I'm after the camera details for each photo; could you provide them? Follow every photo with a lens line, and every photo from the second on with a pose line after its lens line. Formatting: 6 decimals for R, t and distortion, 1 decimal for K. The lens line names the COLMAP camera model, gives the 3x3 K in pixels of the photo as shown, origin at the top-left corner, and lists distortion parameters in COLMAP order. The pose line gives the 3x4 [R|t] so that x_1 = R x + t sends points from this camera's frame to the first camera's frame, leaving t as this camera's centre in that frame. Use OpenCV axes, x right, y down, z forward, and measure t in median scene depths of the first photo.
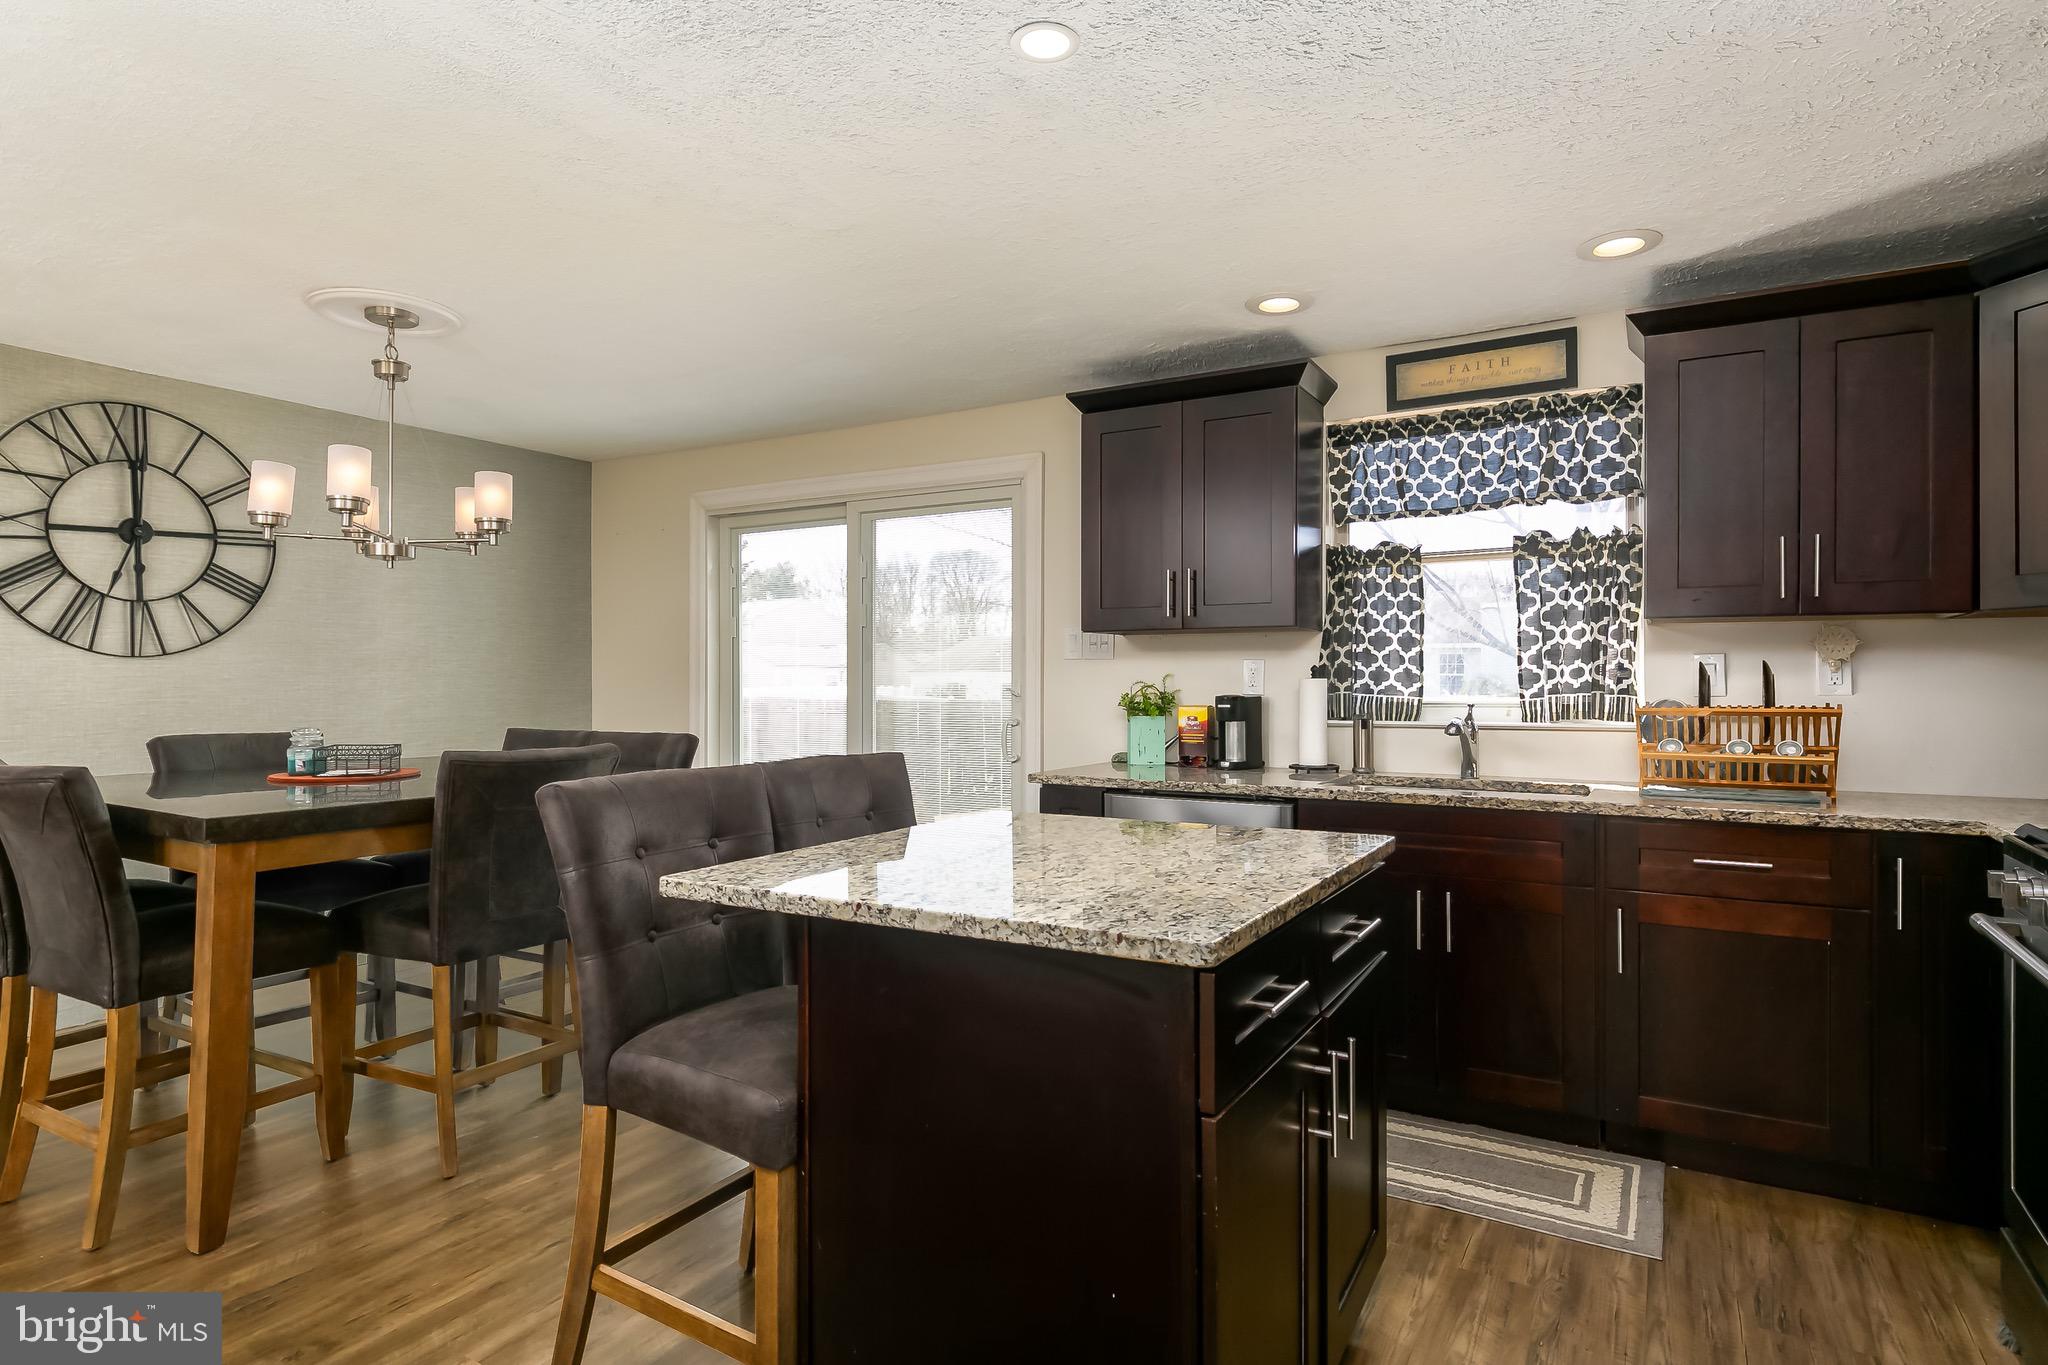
lens RADIAL K [[1113.7, 0, 1028.6], [0, 1113.7, 674.3], [0, 0, 1]] dist [0.000481, 0.001009]
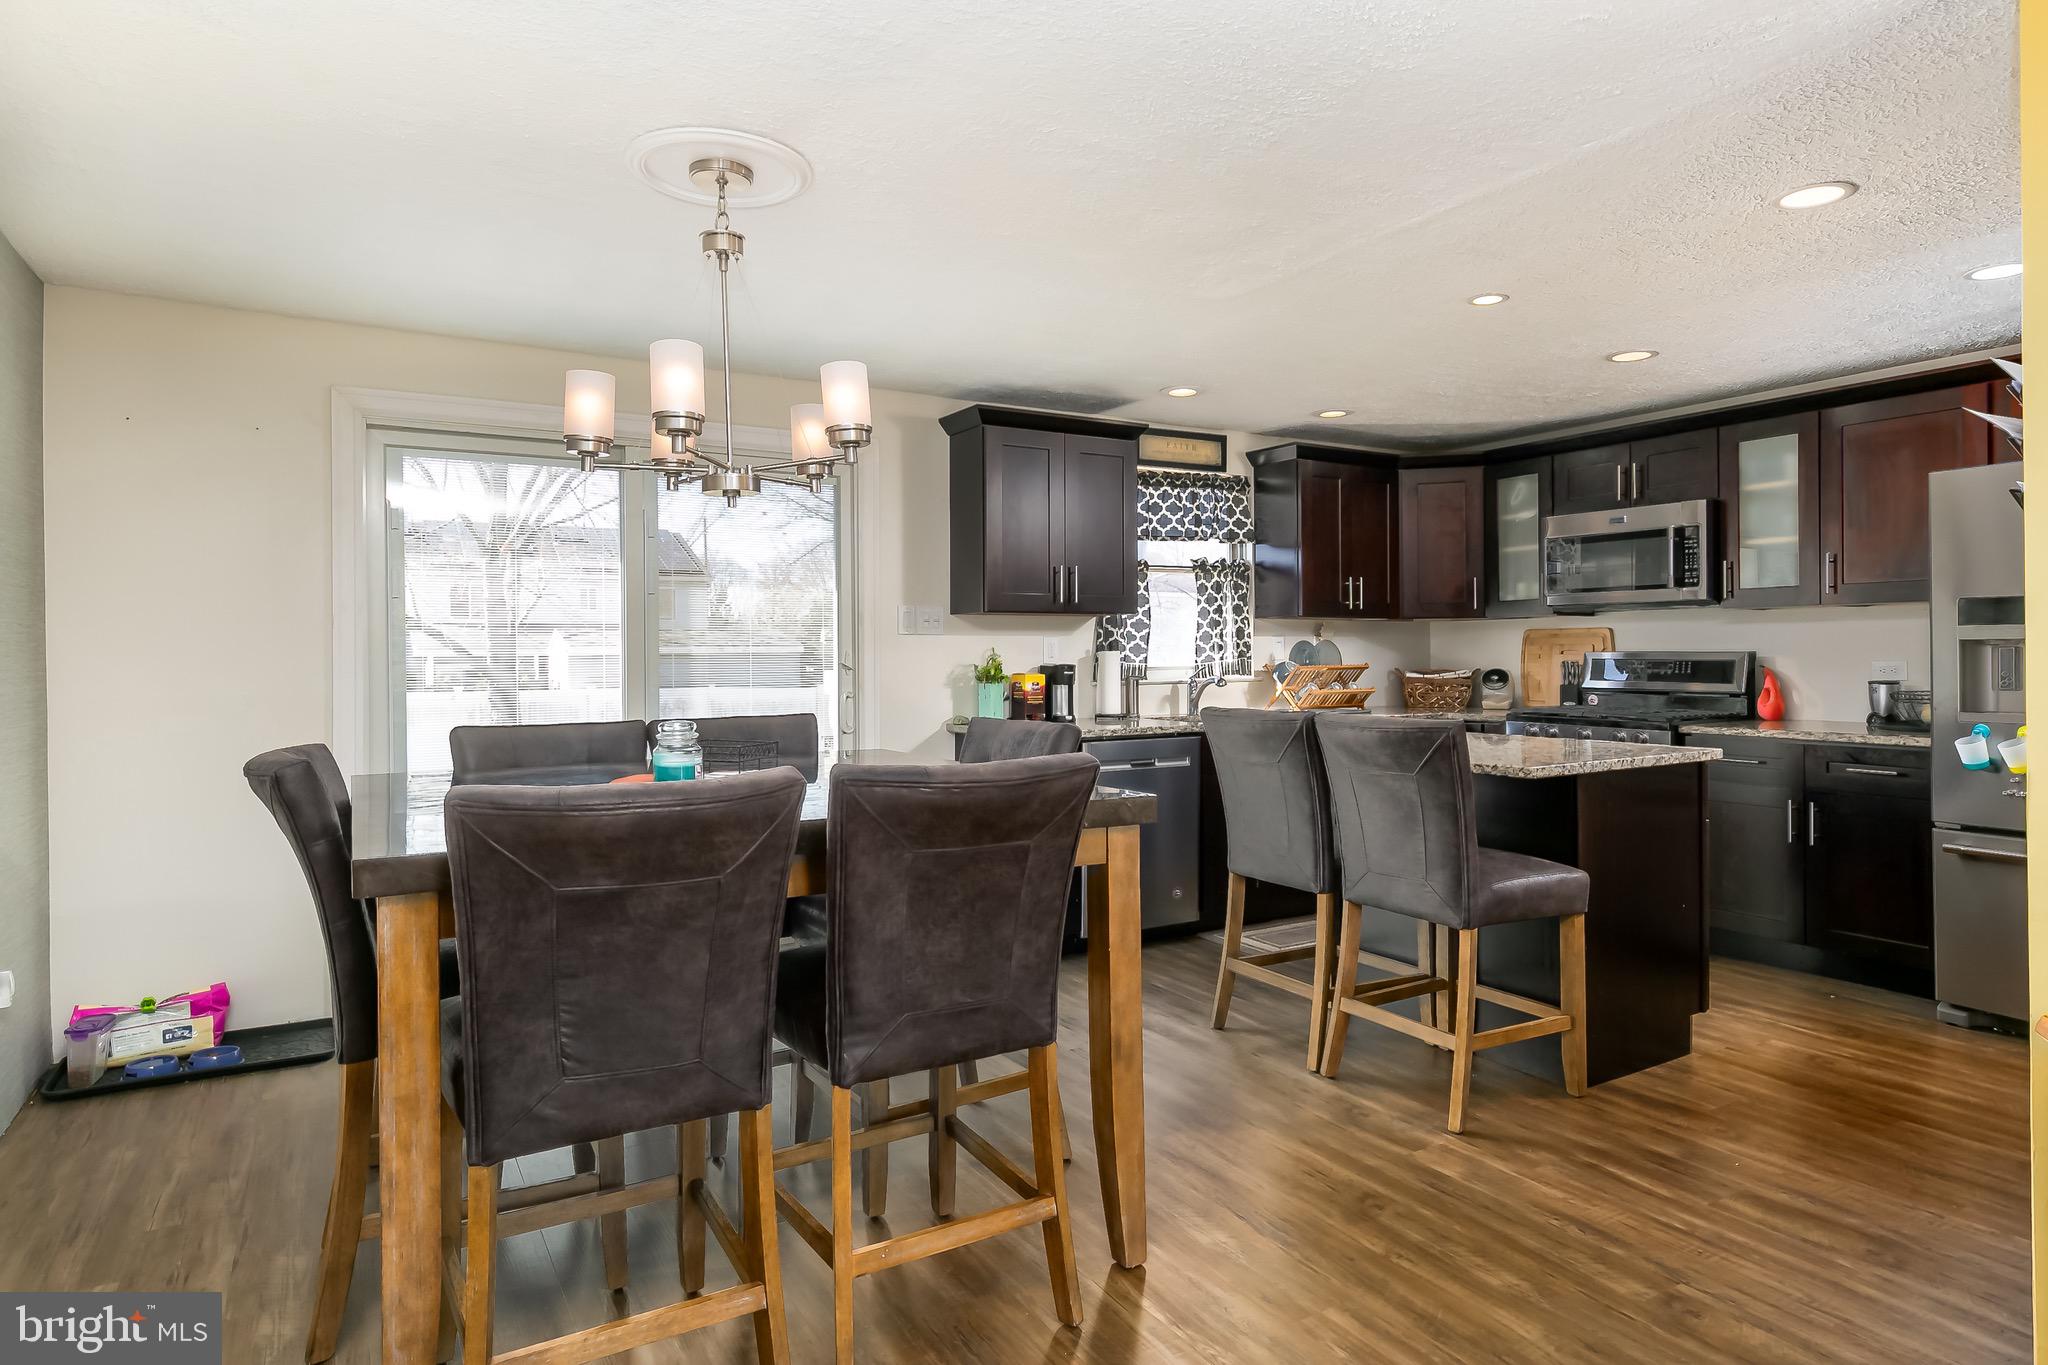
lens RADIAL K [[1163.3, 0, 1035.2], [0, 1163.3, 660.3], [0, 0, 1]] dist [-0.002666, 0.000666]
pose [[0.481479, -0.008280, 0.876419, -1.037715], [-0.001085, 0.999949, 0.010043, 0.001097], [-0.876457, -0.005786, 0.481445, 0.384858]]
